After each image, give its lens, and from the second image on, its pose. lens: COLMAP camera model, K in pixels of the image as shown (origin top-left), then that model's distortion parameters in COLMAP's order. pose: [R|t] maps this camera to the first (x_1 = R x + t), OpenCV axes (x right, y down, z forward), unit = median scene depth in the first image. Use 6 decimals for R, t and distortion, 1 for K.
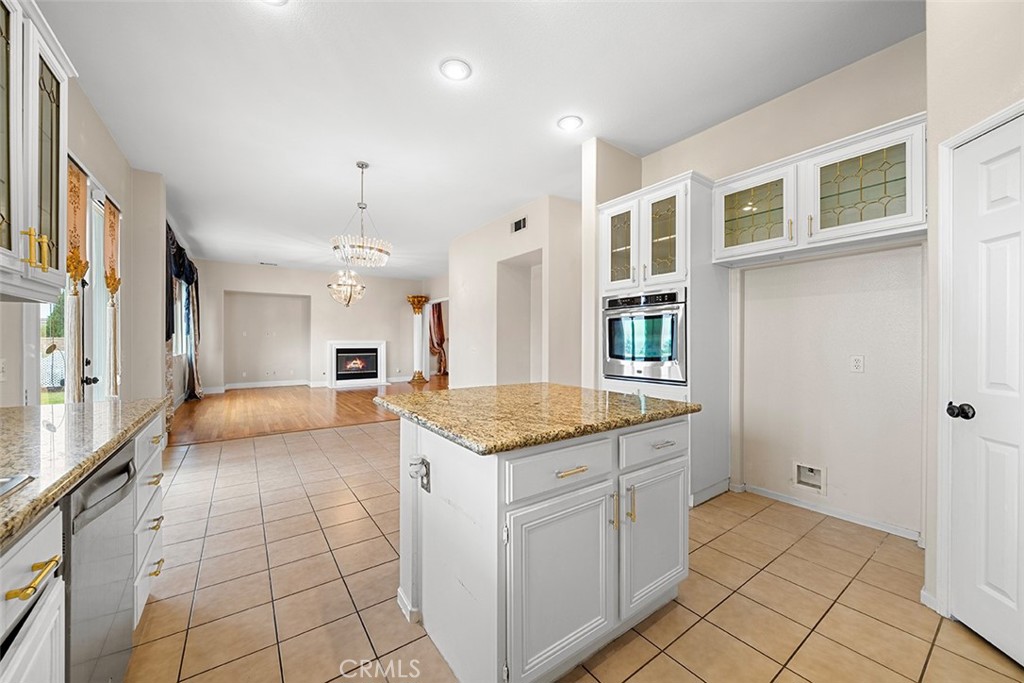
lens RADIAL K [[380.4, 0, 509.1], [0, 380.4, 342.0], [0, 0, 1]] dist [-0.000624, -0.000055]
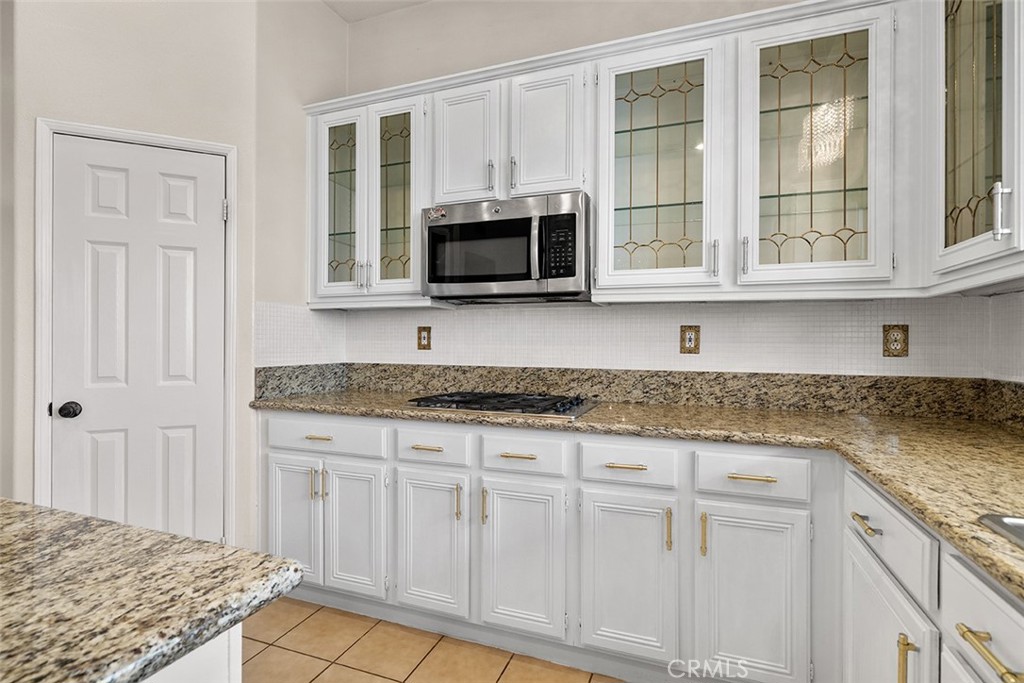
lens RADIAL K [[494.0, 0, 510.4], [0, 494.0, 340.7], [0, 0, 1]] dist [0.003128, -0.000205]
pose [[-0.557438, -0.002448, 0.830215, -0.089847], [-0.002931, 0.999995, 0.000980, 0.000191], [-0.830213, -0.001887, -0.557443, 0.142489]]
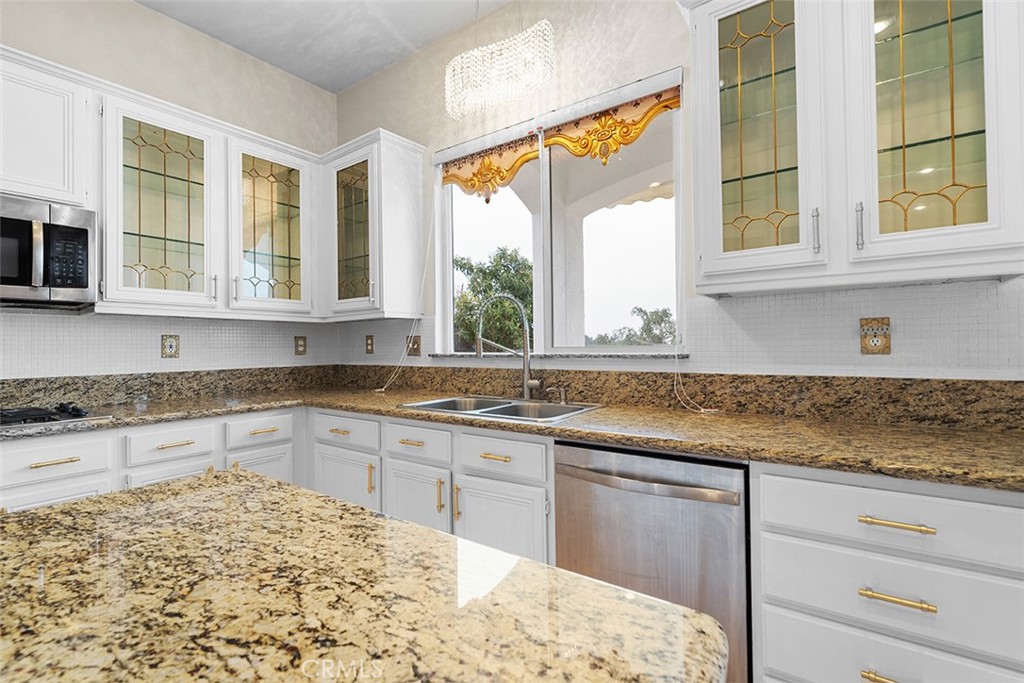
lens RADIAL K [[472.6, 0, 506.6], [0, 472.6, 340.6], [0, 0, 1]] dist [0.001297, -0.000877]
pose [[-0.951074, 0.007589, -0.308869, -0.040179], [0.009997, 0.999931, -0.006216, -0.000108], [0.308801, -0.009000, -0.951084, 0.277091]]
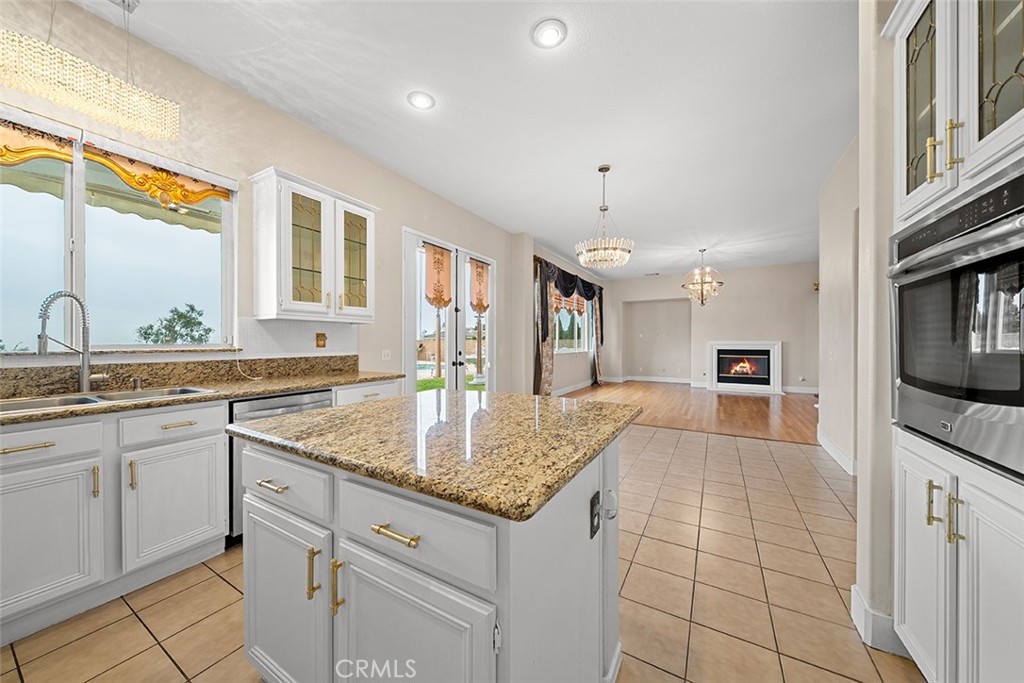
lens RADIAL K [[352.1, 0, 506.0], [0, 352.1, 342.1], [0, 0, 1]] dist [-0.000281, -0.000210]
pose [[0.400056, -0.000694, -0.916490, 0.167849], [-0.001346, 0.999998, -0.001345, 0.000468], [0.916490, 0.001771, 0.400054, 0.173970]]
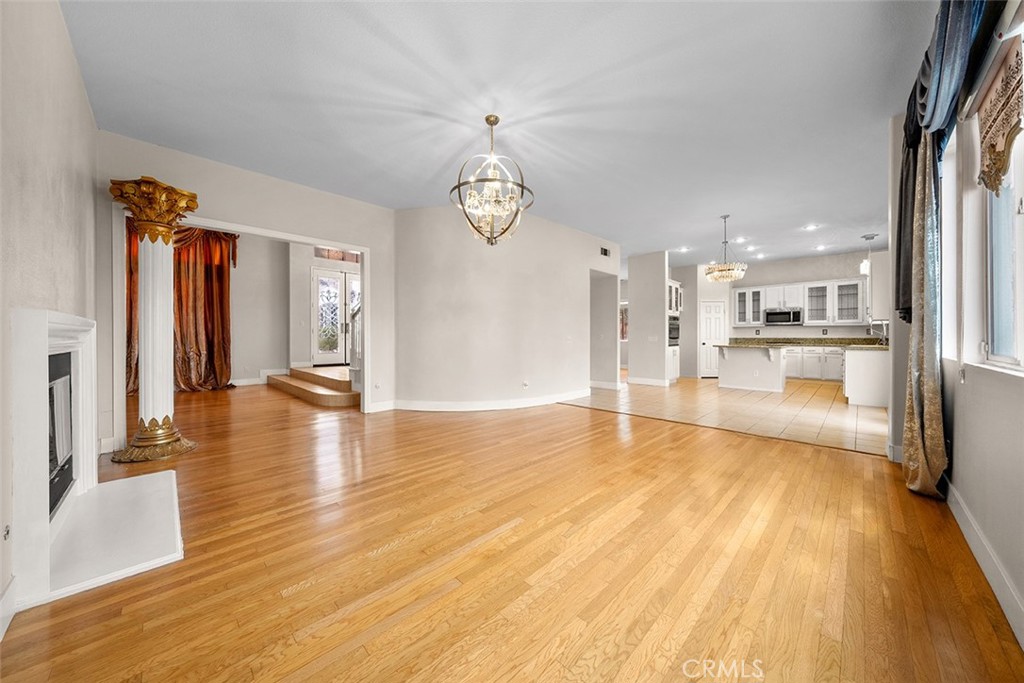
lens RADIAL K [[352.1, 0, 512.2], [0, 352.1, 336.7], [0, 0, 1]] dist [-0.000281, -0.000210]
pose [[-0.168852, -0.001390, 0.985640, -0.755175], [0.001087, 0.999998, 0.001597, 0.010017], [-0.985641, 0.001341, -0.168850, 0.955108]]
